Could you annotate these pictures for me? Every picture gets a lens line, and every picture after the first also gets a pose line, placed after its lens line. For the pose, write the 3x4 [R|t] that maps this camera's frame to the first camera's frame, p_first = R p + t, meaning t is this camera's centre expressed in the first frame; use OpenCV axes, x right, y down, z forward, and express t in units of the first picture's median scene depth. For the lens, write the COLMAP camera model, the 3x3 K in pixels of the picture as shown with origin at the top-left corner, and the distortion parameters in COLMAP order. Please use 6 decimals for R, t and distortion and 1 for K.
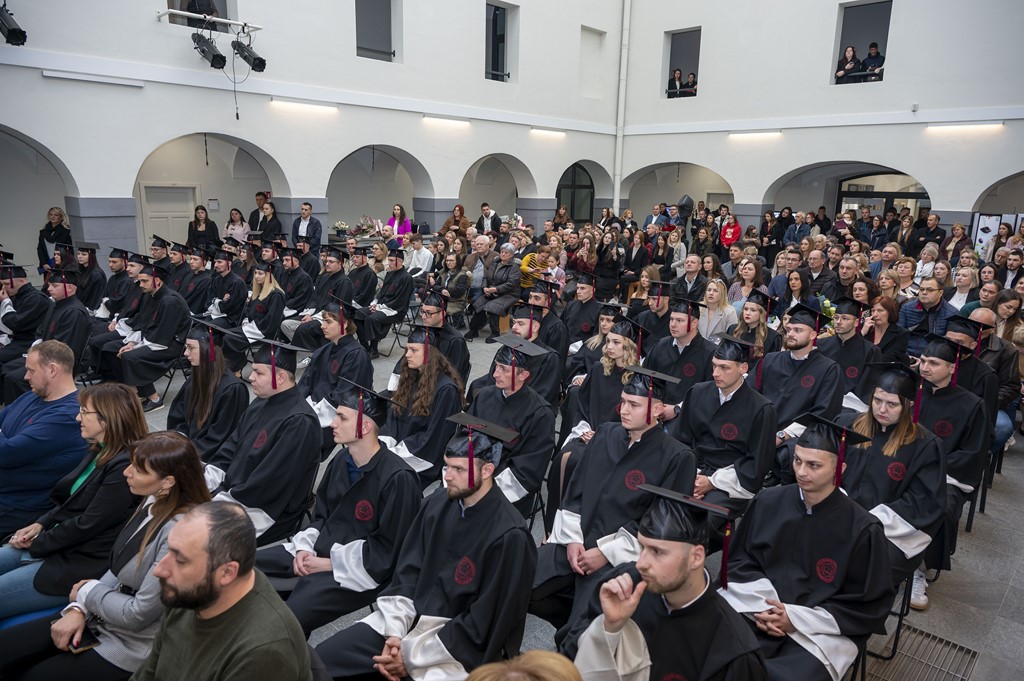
lens RADIAL K [[678.4, 0, 514.6], [0, 678.4, 347.5], [0, 0, 1]] dist [0.000866, -0.002021]
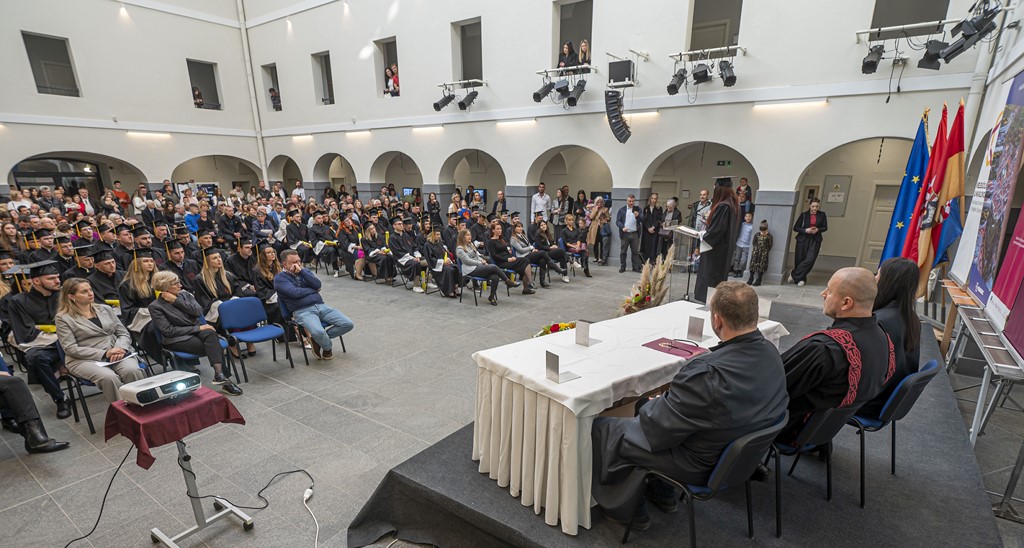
lens RADIAL K [[489.1, 0, 521.1], [0, 489.1, 339.1], [0, 0, 1]] dist [0.001604, -0.006660]
pose [[-0.143904, -0.335582, 0.930955, -0.837253], [0.221570, 0.905936, 0.360813, -0.083315], [-0.964468, 0.258194, -0.056013, 0.270251]]
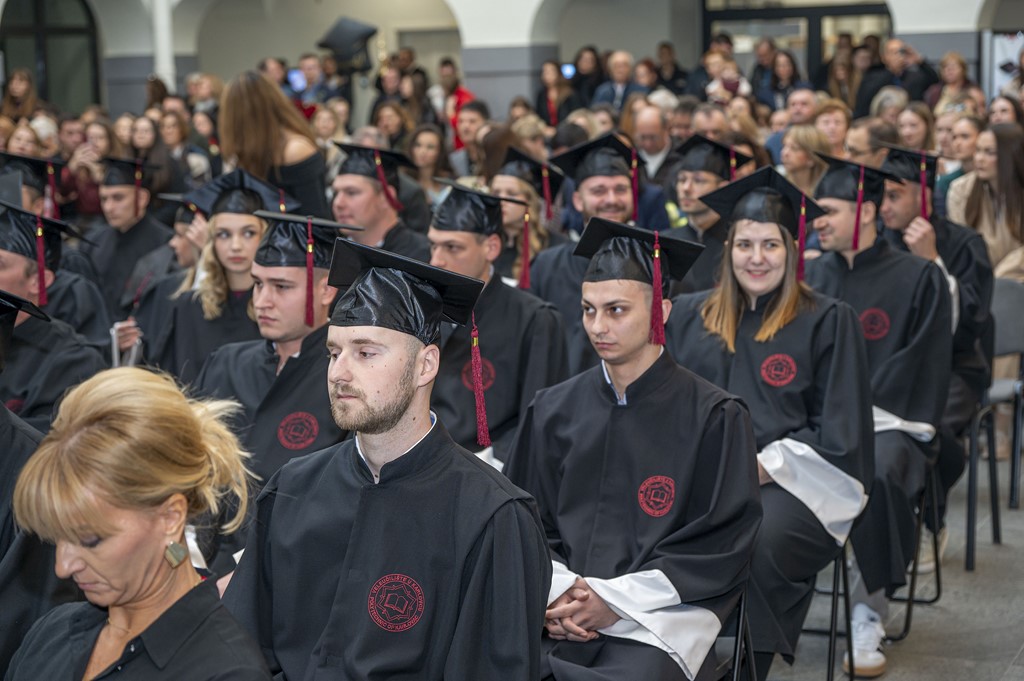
lens RADIAL K [[1929.6, 0, 515.2], [0, 1929.6, 338.7], [0, 0, 1]] dist [0.065037, 0.000000]
pose [[0.945277, -0.089485, 0.313759, -0.023262], [0.117870, 0.990367, -0.072657, 0.054926], [-0.304235, 0.105664, 0.946719, -0.082109]]
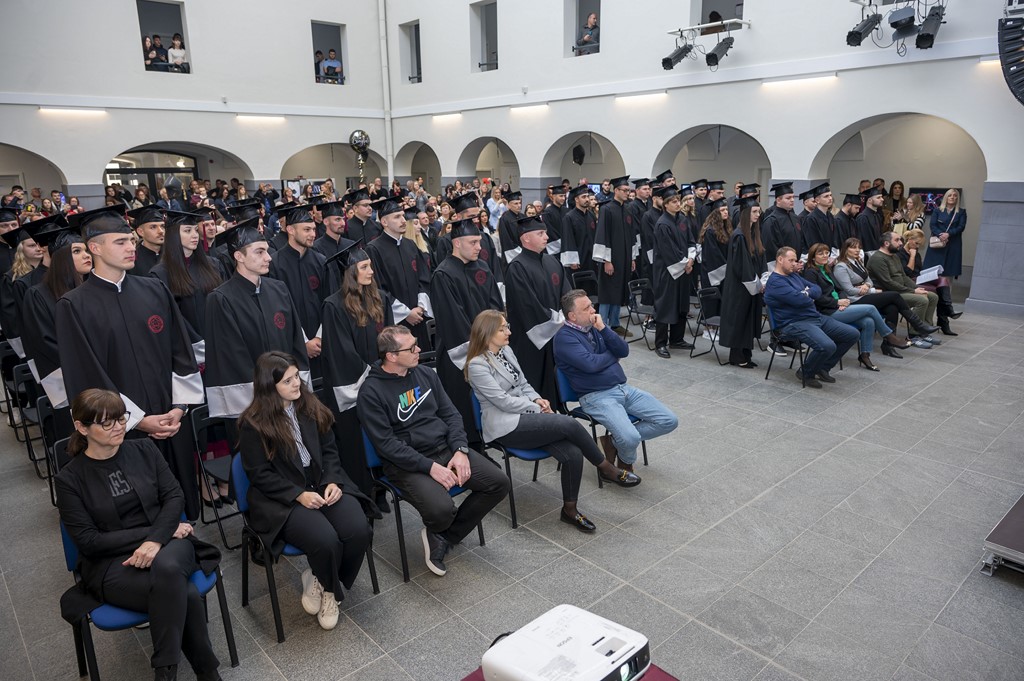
lens RADIAL K [[678.4, 0, 516.2], [0, 678.4, 333.2], [0, 0, 1]] dist [0.000866, -0.002021]
pose [[0.081348, -0.262530, 0.961489, -0.712688], [0.243282, 0.940737, 0.236281, -0.114467], [-0.966538, 0.214692, 0.140396, 0.403369]]
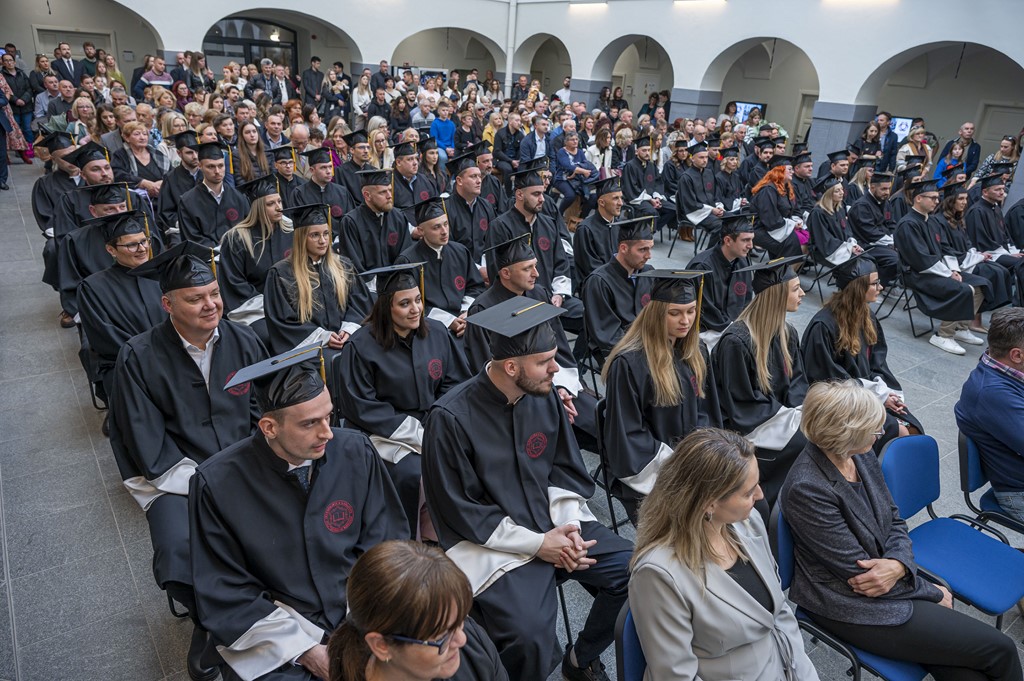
lens RADIAL K [[678.4, 0, 516.4], [0, 678.4, 342.5], [0, 0, 1]] dist [0.000866, -0.002021]
pose [[0.183209, -0.380124, 0.906609, -0.594774], [0.161148, 0.921357, 0.353742, -0.135472], [-0.969776, 0.081290, 0.230057, 0.535735]]
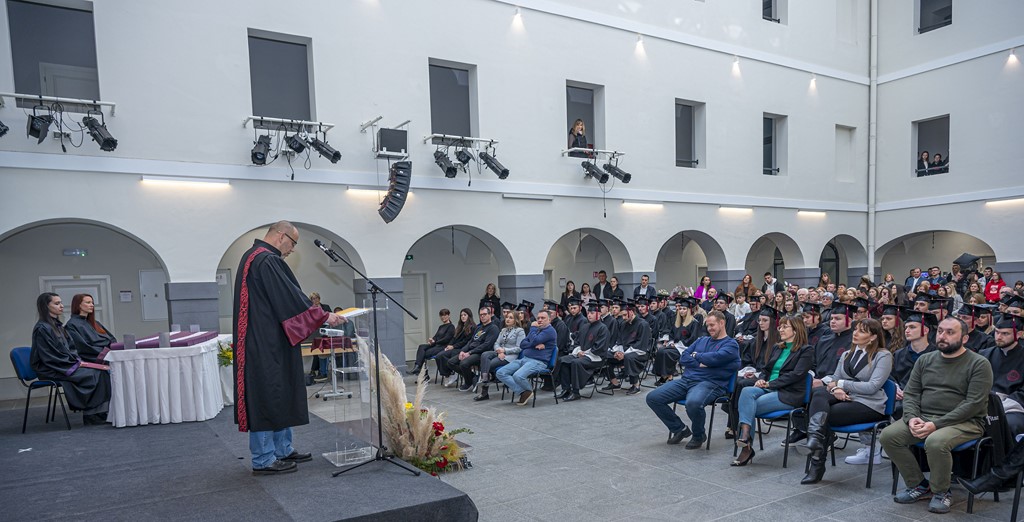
lens RADIAL K [[679.2, 0, 522.3], [0, 679.2, 342.4], [0, 0, 1]] dist [-0.000277, -0.000864]
pose [[0.968937, -0.030987, -0.245359, -0.193395], [-0.005120, 0.989393, -0.145171, 0.099458], [0.247255, 0.141917, 0.958501, -0.281069]]
